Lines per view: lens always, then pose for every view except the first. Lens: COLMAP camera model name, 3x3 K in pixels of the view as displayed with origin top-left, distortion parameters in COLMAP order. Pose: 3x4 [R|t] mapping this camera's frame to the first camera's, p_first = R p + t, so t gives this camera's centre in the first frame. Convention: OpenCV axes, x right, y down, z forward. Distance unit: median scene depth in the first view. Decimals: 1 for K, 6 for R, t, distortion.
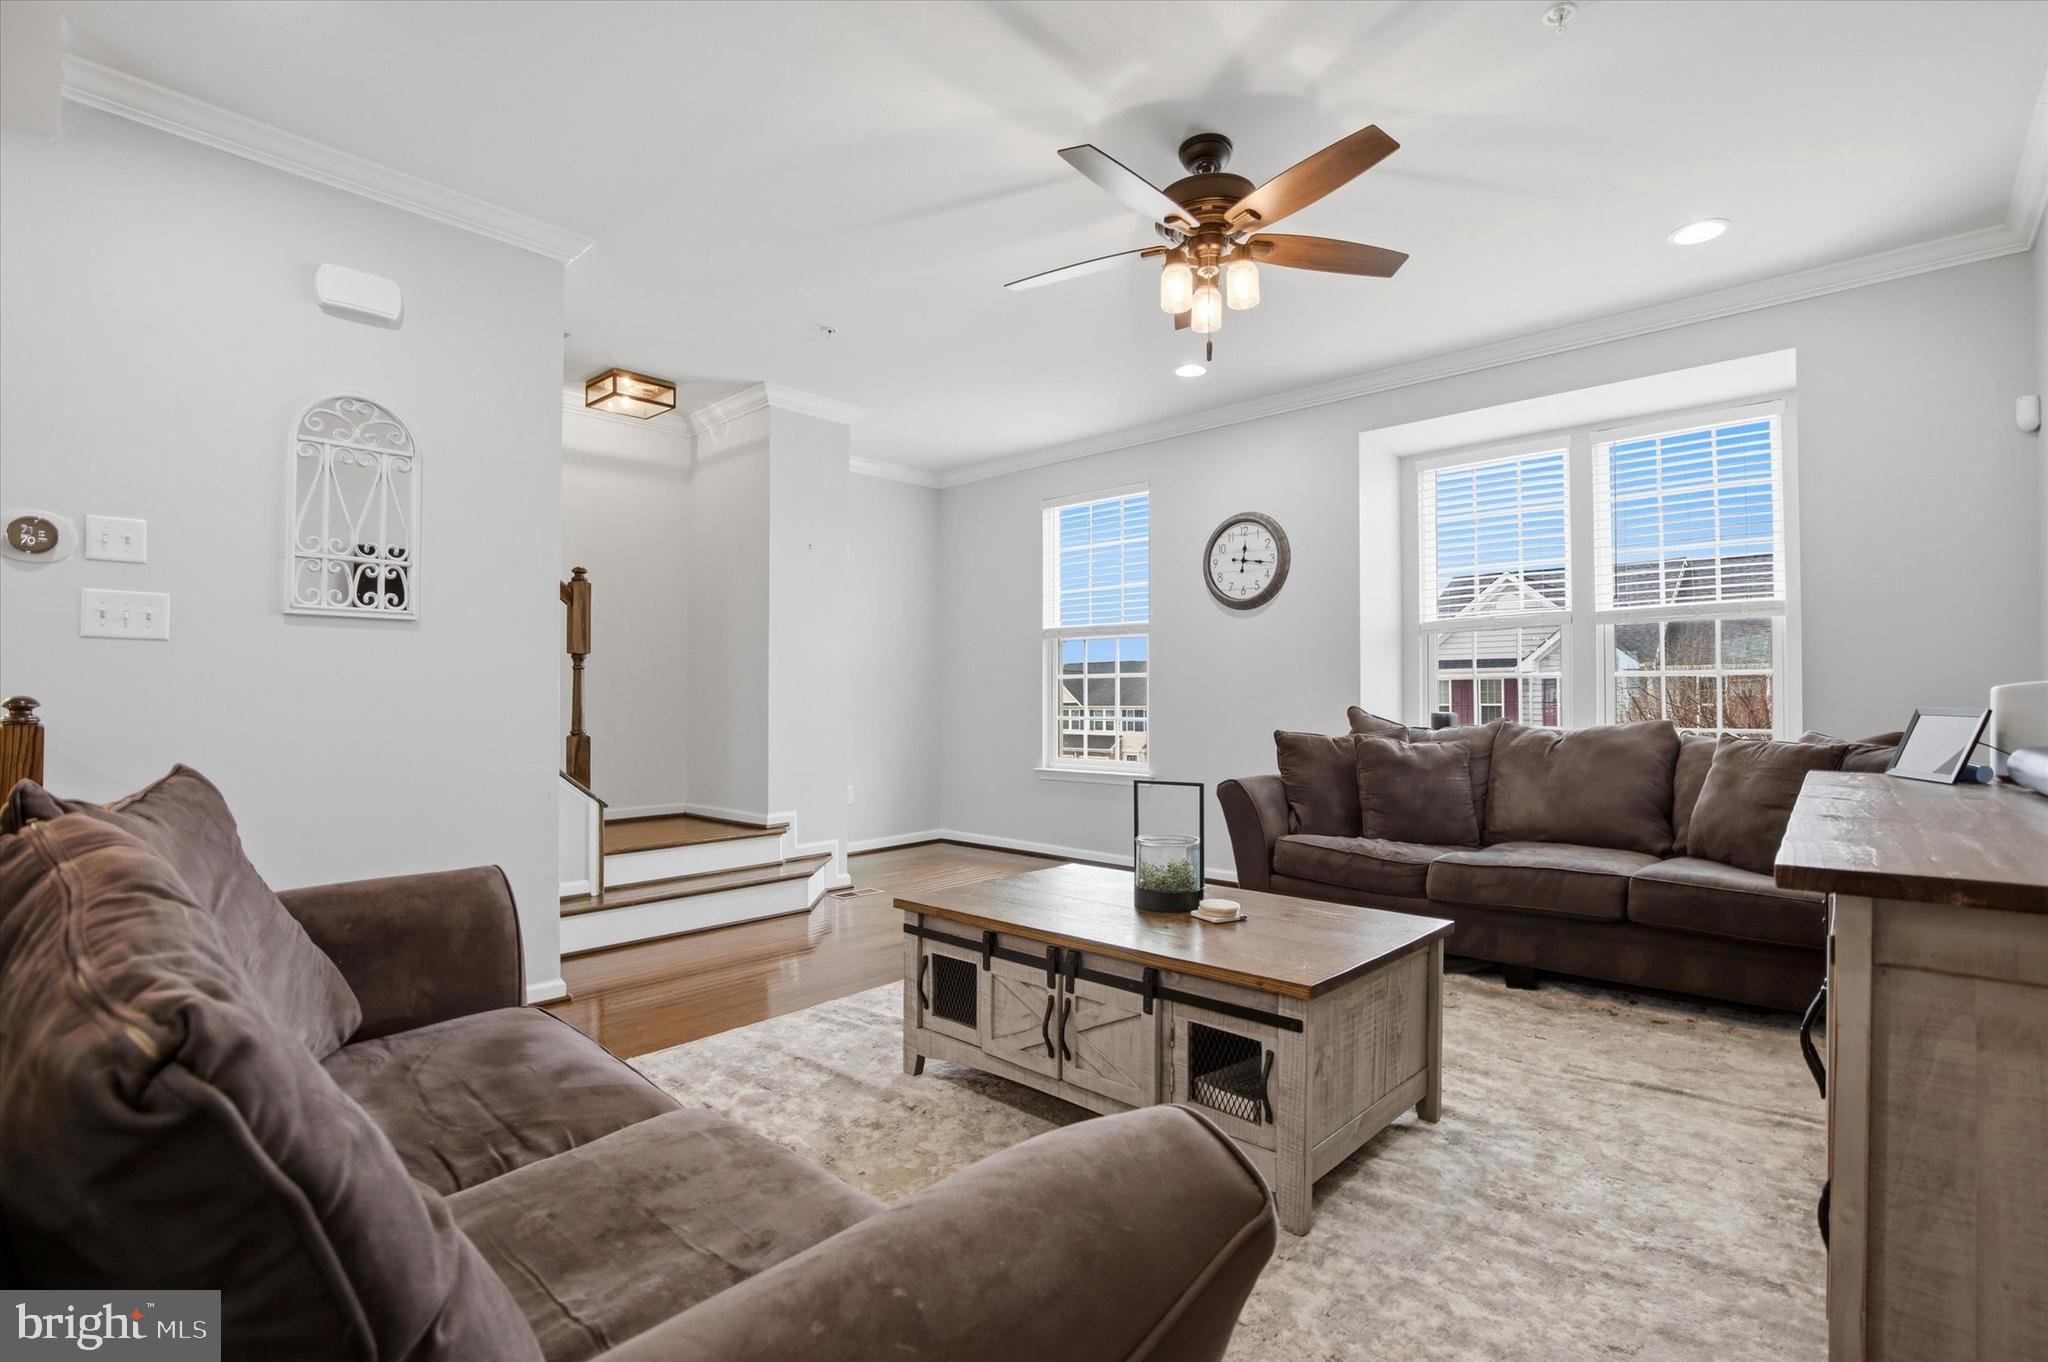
lens RADIAL K [[923.4, 0, 983.6], [0, 923.4, 673.5], [0, 0, 1]] dist [-0.039392, -0.000044]
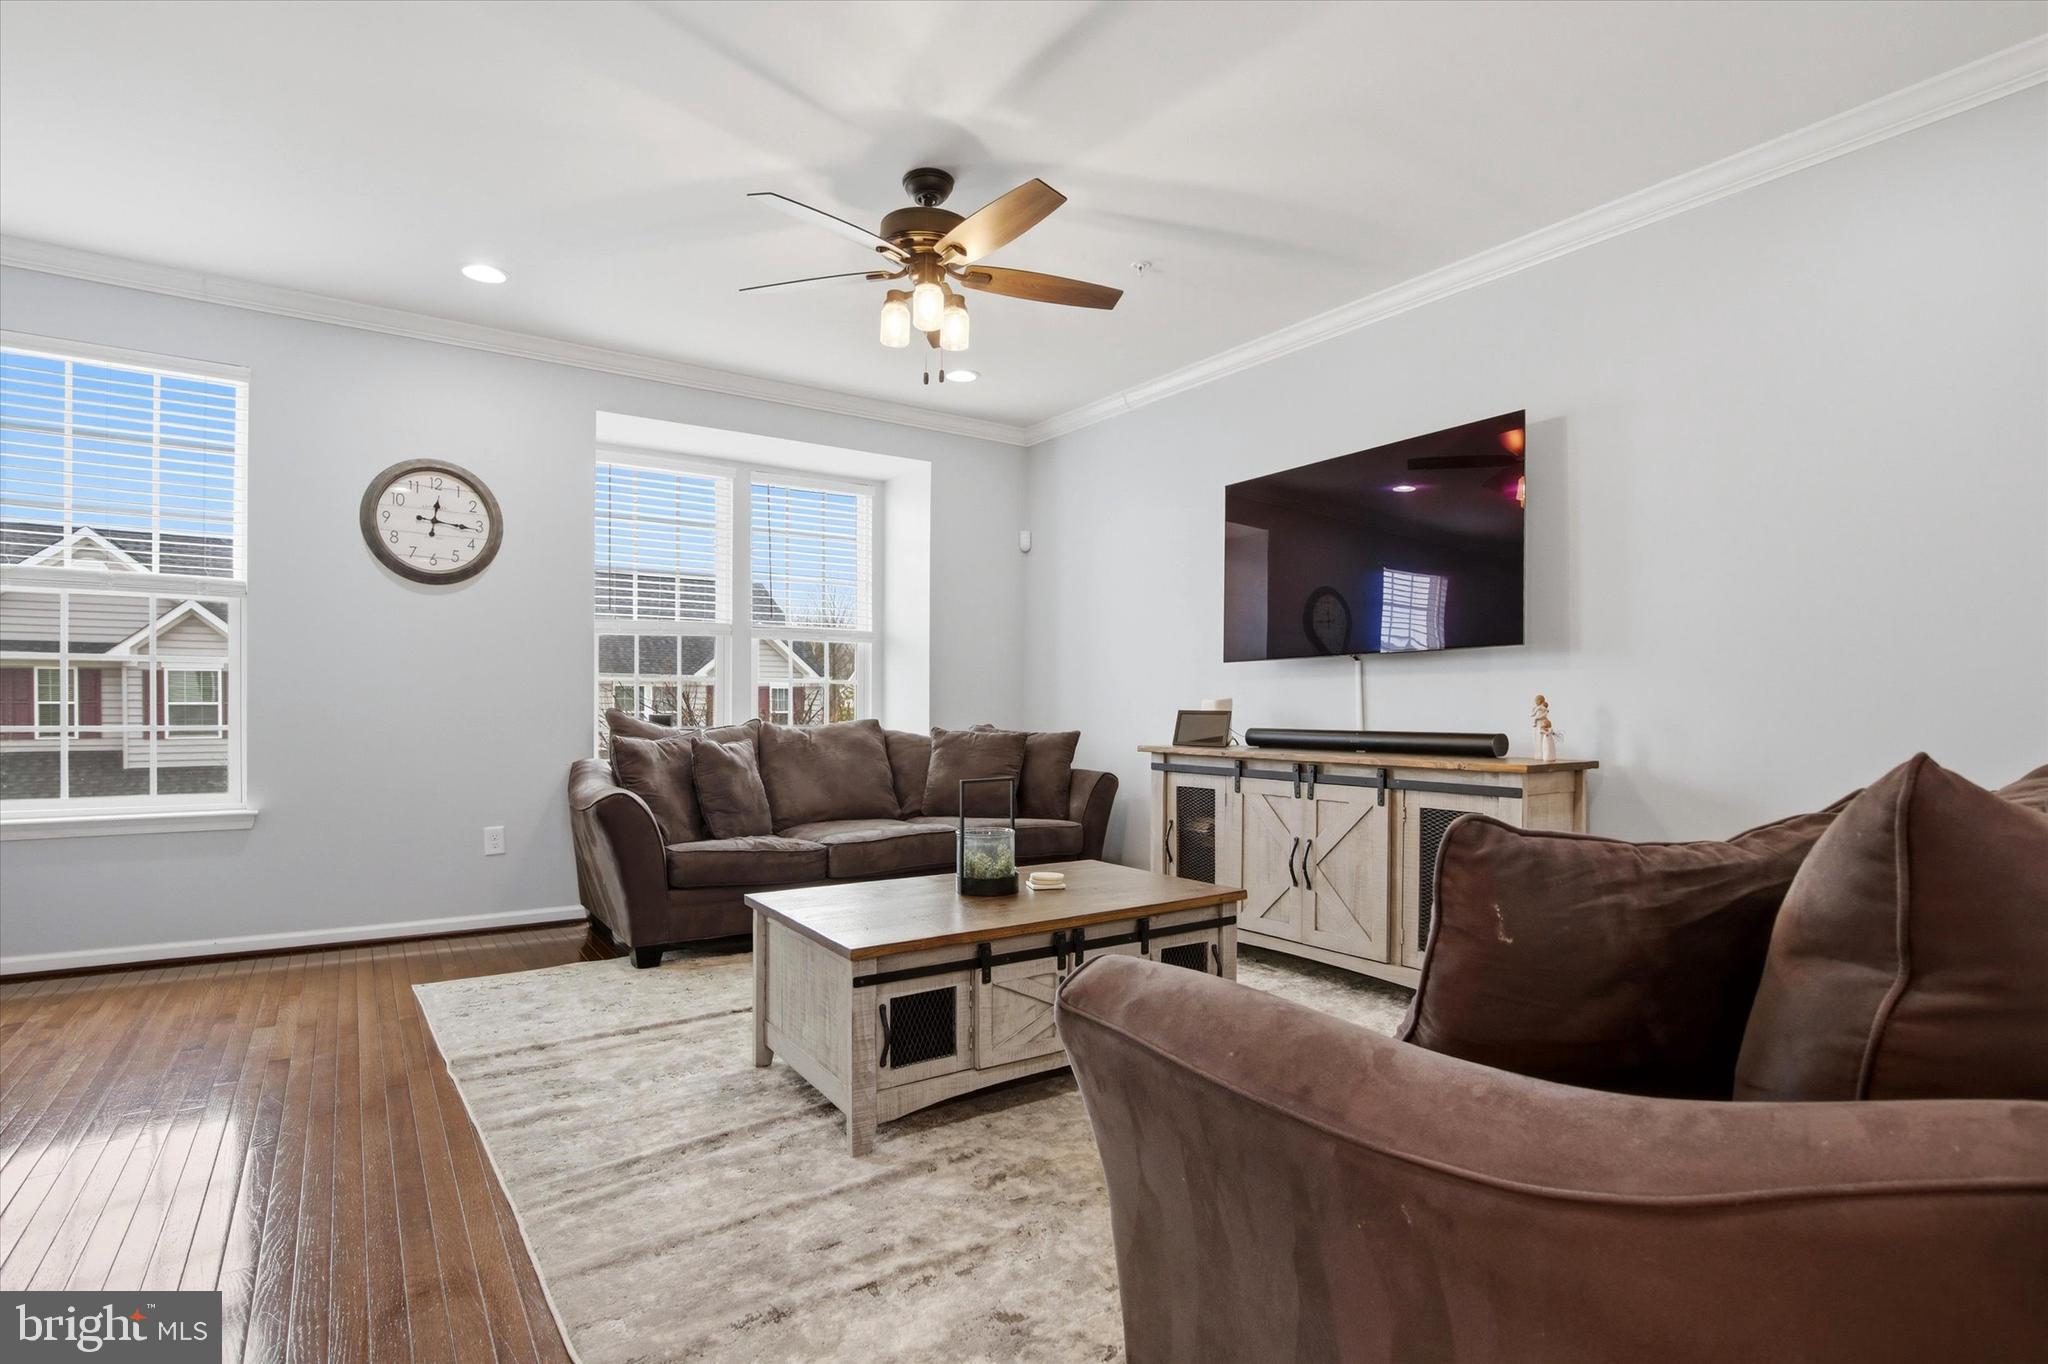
lens RADIAL K [[1025.4, 0, 1035.5], [0, 1025.4, 697.5], [0, 0, 1]] dist [-0.030308, 0.008633]
pose [[0.200318, 0.007739, 0.979700, -0.752039], [-0.036675, 0.999327, -0.000395, 0.013431], [-0.979044, -0.035851, 0.200468, 0.530797]]
